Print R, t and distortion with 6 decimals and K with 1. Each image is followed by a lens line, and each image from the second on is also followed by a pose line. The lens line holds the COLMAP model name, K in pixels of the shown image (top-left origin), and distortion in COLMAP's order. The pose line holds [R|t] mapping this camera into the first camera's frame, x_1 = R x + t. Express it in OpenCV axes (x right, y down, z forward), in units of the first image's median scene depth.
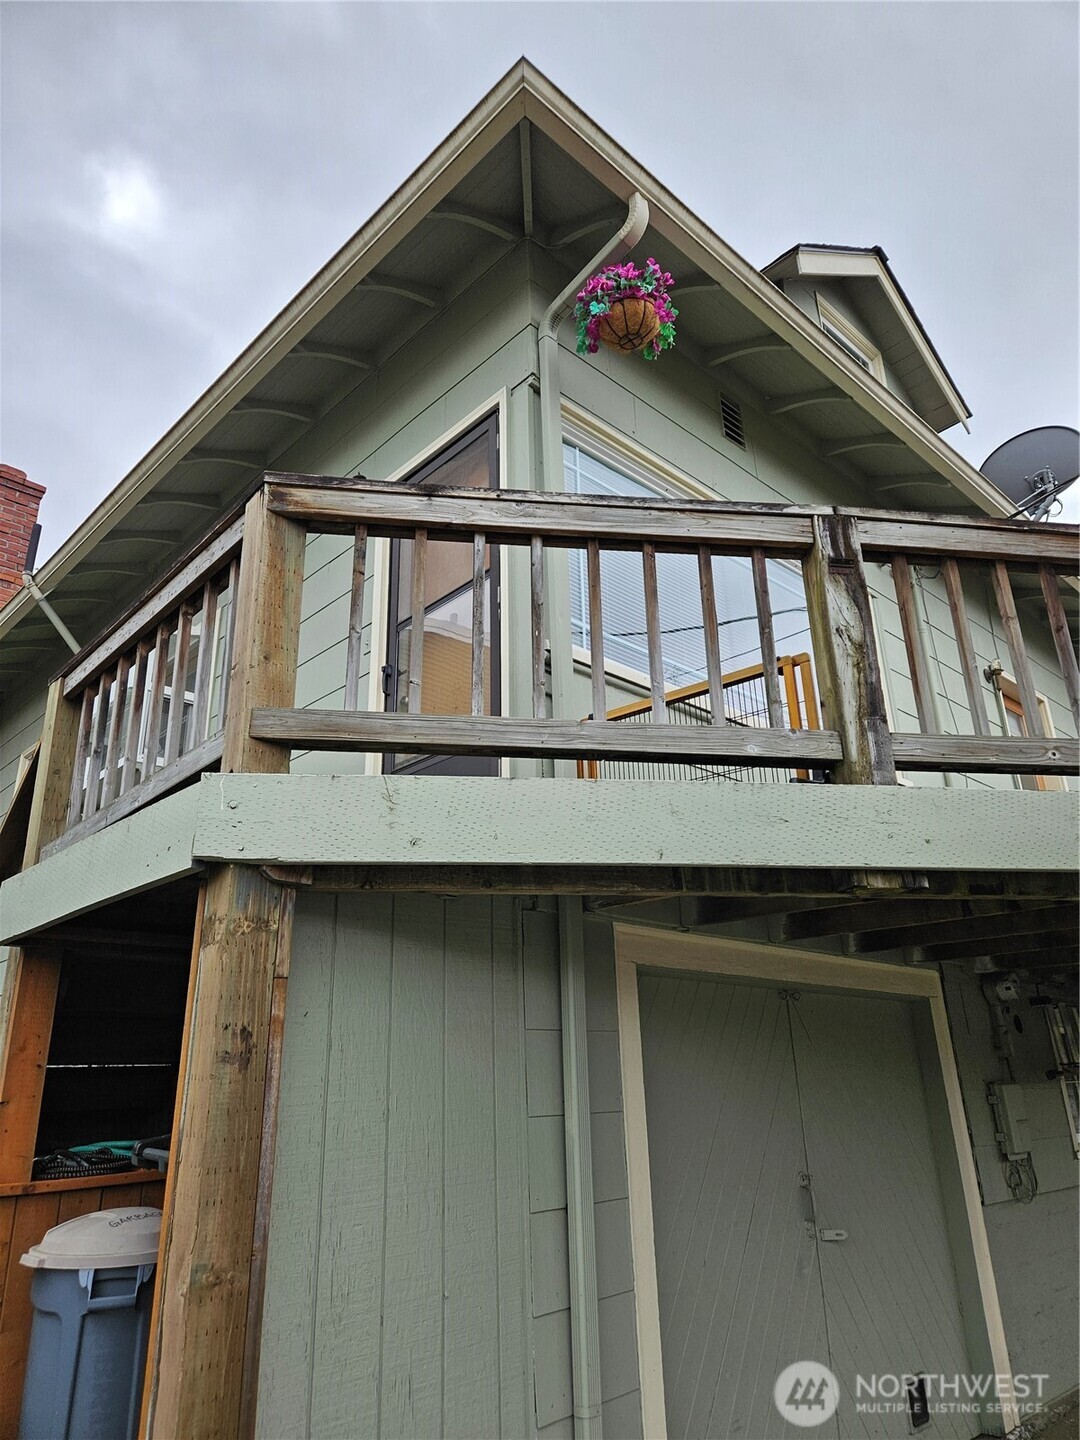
lens RADIAL K [[942.5, 0, 544.5], [0, 942.5, 708.4], [0, 0, 1]] dist [0.080292, -0.059836]
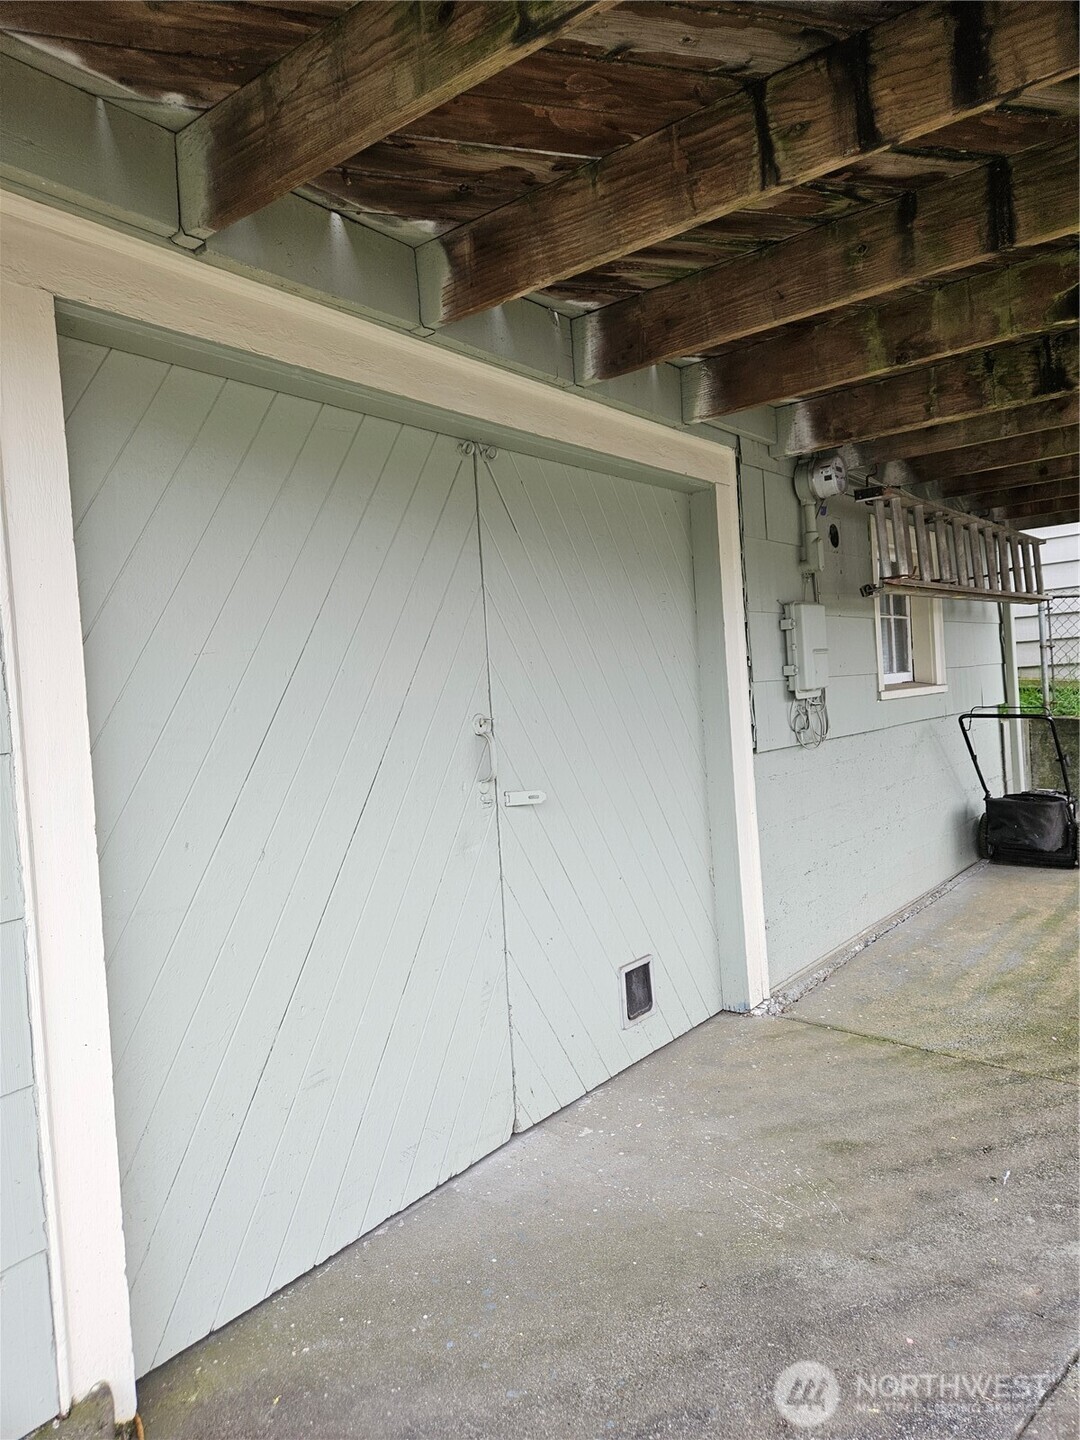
lens RADIAL K [[964.2, 0, 537.5], [0, 964.2, 695.8], [0, 0, 1]] dist [0.084136, -0.070394]
pose [[0.989641, -0.037222, 0.138657, 0.216416], [-0.016315, 0.930391, 0.366204, 0.235759], [-0.142636, -0.364673, 0.920146, 0.409676]]
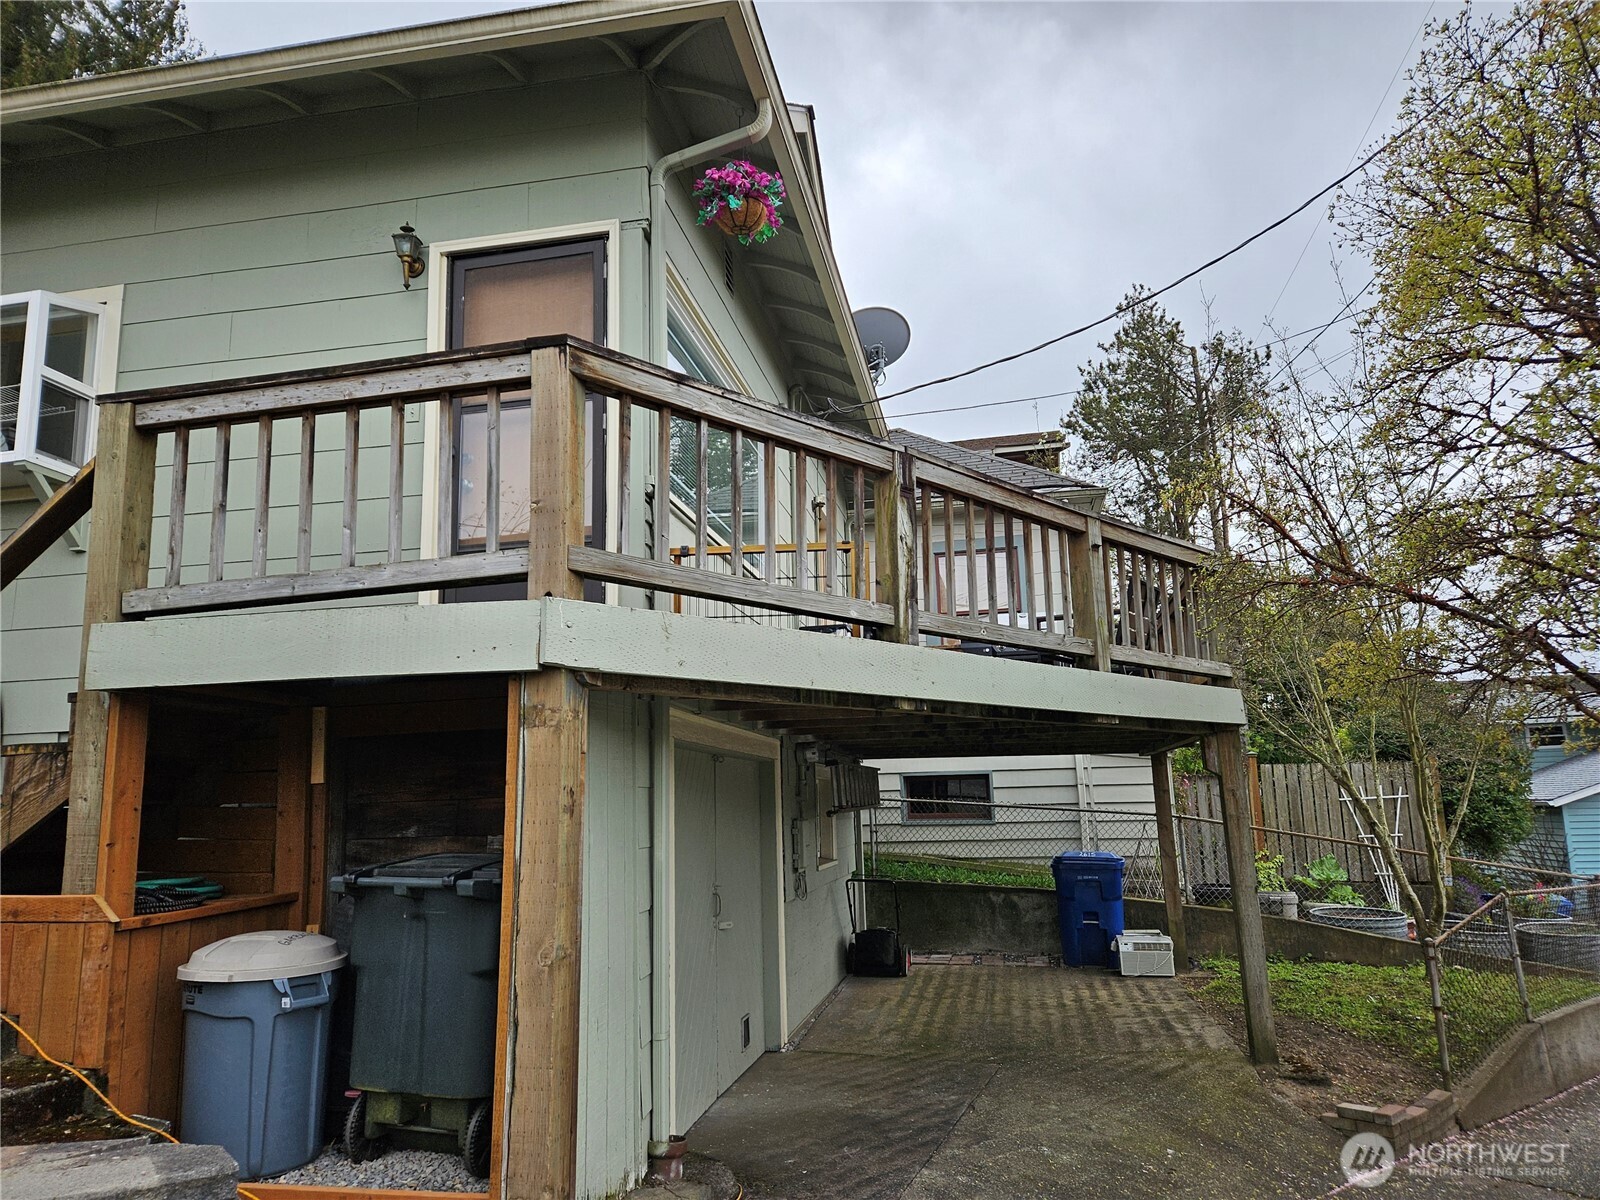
lens RADIAL K [[1047.3, 0, 791.5], [0, 1047.3, 601.0], [0, 0, 1]] dist [0.080292, -0.059836]
pose [[0.819744, 0.117510, 0.560545, -0.510244], [-0.211480, 0.971663, 0.105575, -0.083776], [-0.532255, -0.205089, 0.821366, -0.193080]]
